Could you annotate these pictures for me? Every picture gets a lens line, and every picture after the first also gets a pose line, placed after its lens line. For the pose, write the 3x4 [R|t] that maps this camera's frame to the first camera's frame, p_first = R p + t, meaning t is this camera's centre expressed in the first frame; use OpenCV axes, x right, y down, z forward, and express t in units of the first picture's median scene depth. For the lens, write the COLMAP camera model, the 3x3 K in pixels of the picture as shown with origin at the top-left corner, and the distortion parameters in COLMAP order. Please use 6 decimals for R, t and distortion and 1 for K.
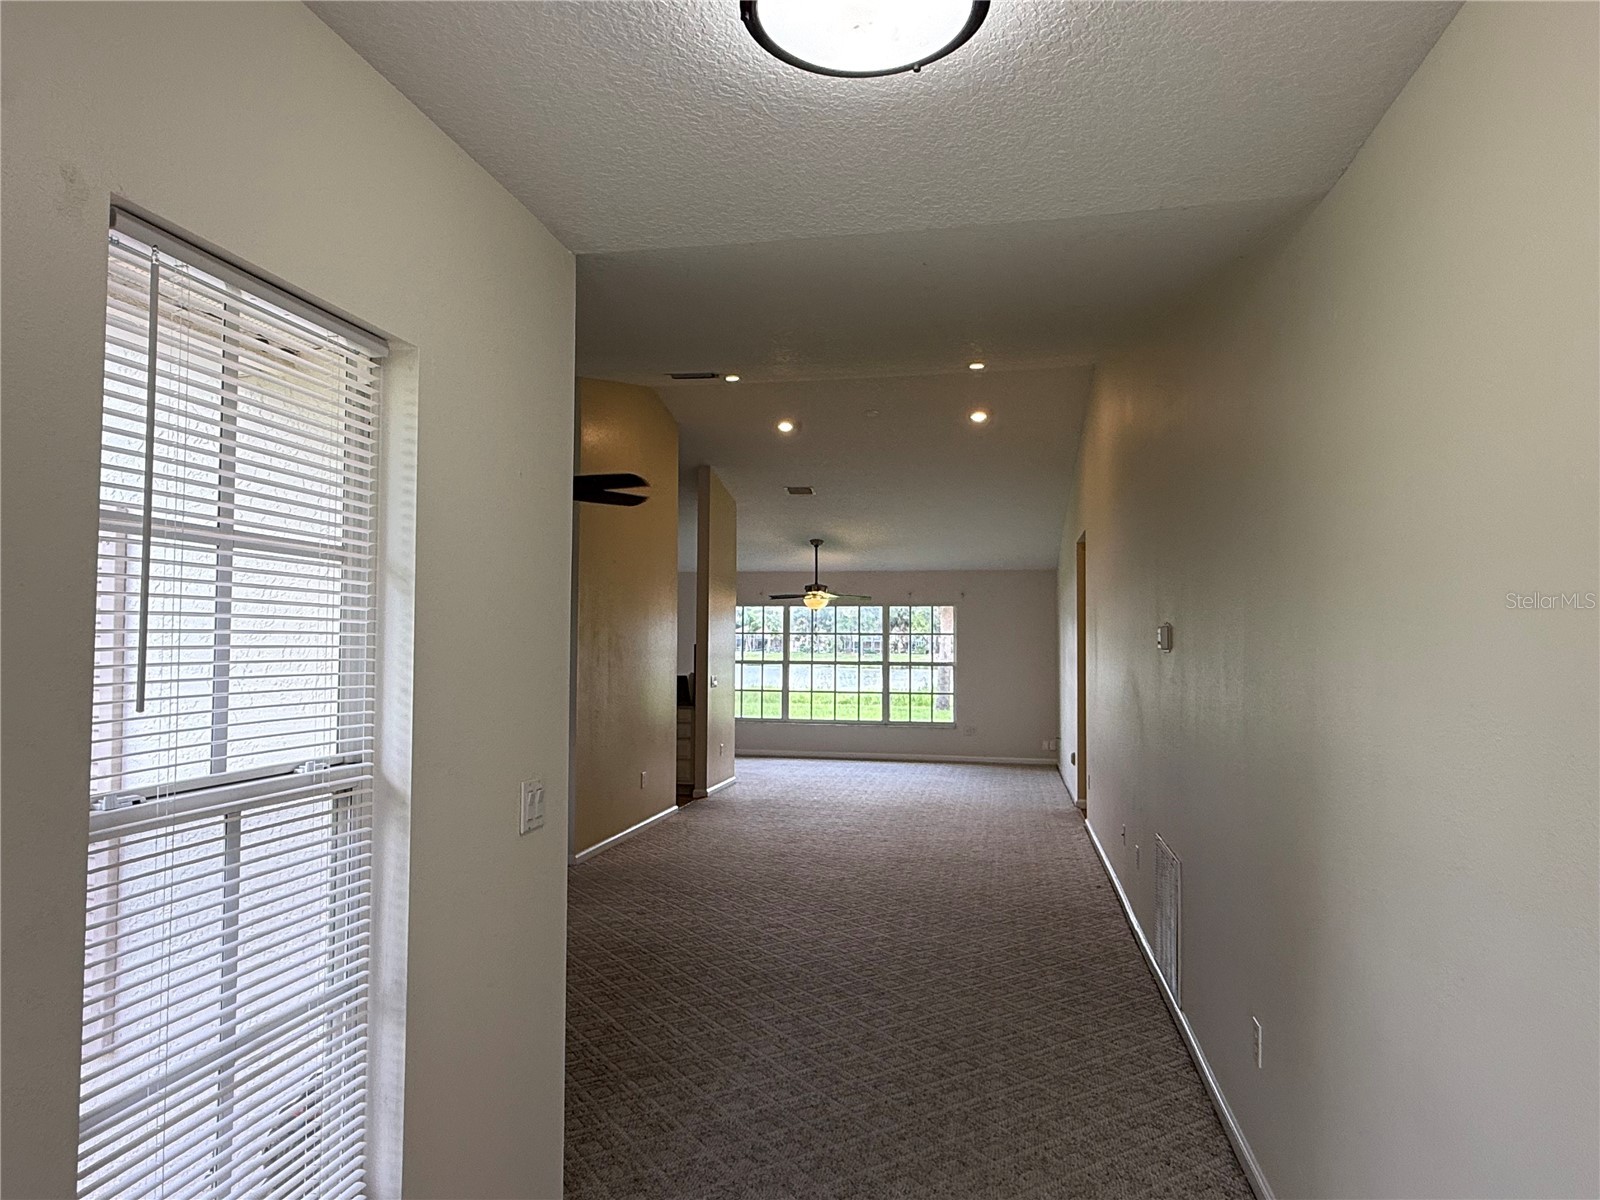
lens RADIAL K [[1022.3, 0, 770.4], [0, 1022.3, 600.6], [0, 0, 1]] dist [-0.002457, 0.003201]
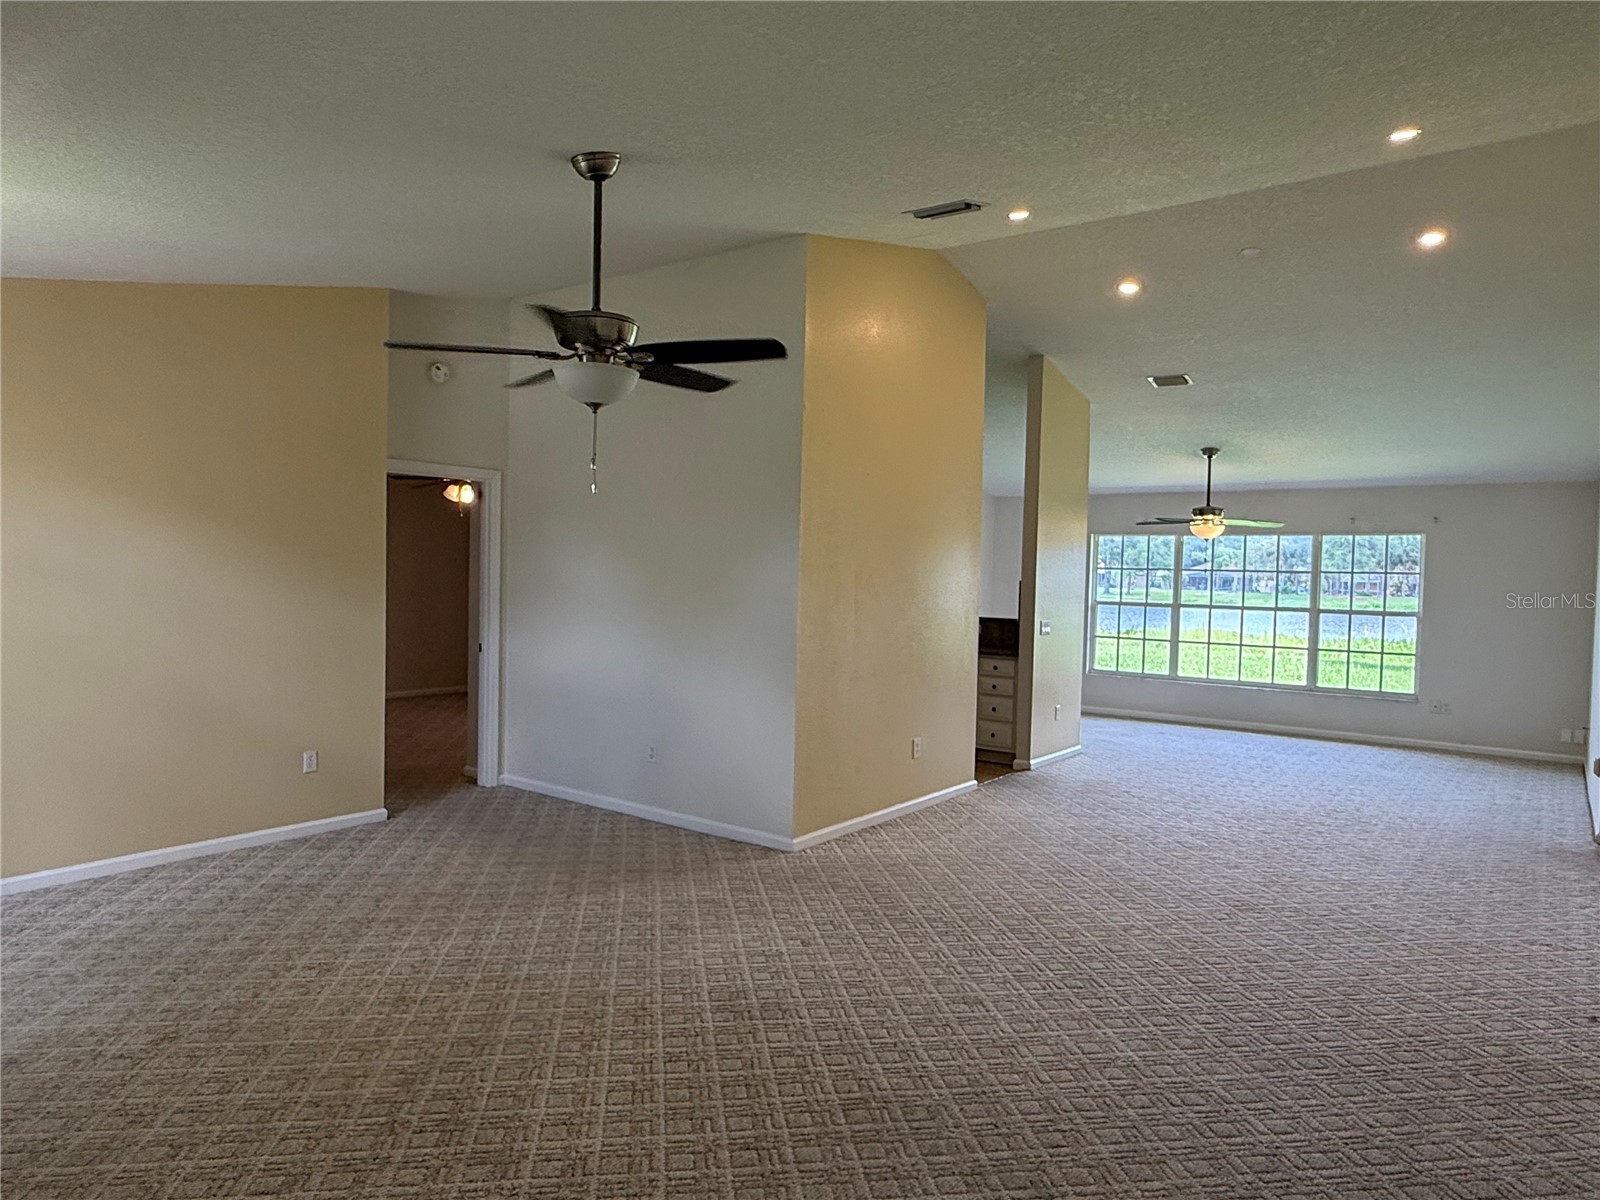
lens RADIAL K [[1022.3, 0, 770.4], [0, 1022.3, 600.6], [0, 0, 1]] dist [-0.002457, 0.003201]
pose [[0.907353, 0.027694, -0.419456, 0.070438], [-0.000581, 0.997909, 0.064628, 0.005434], [0.420369, -0.058397, 0.905472, 0.155739]]
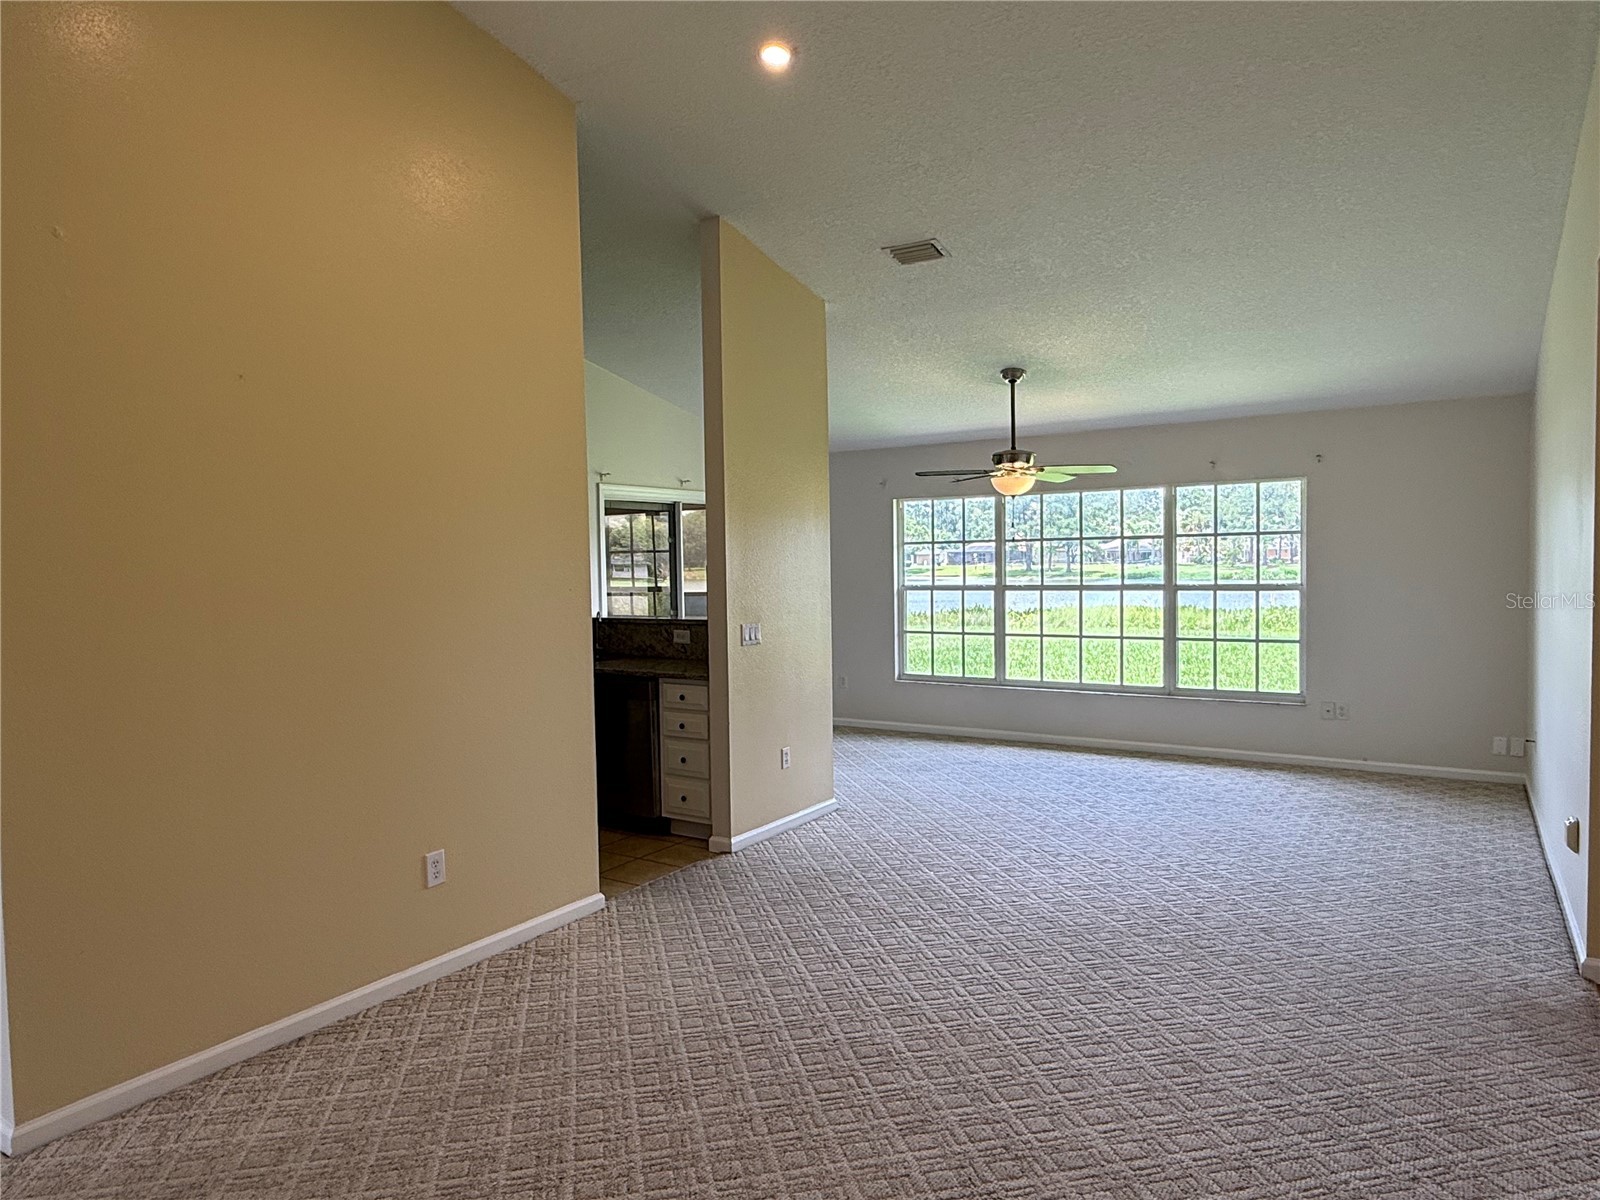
lens RADIAL K [[1022.3, 0, 770.4], [0, 1022.3, 600.6], [0, 0, 1]] dist [-0.002457, 0.003201]
pose [[0.933496, -0.008403, -0.358488, 0.120197], [0.038105, 0.996389, 0.075869, 0.018412], [0.356556, -0.084484, 0.930446, 0.427492]]
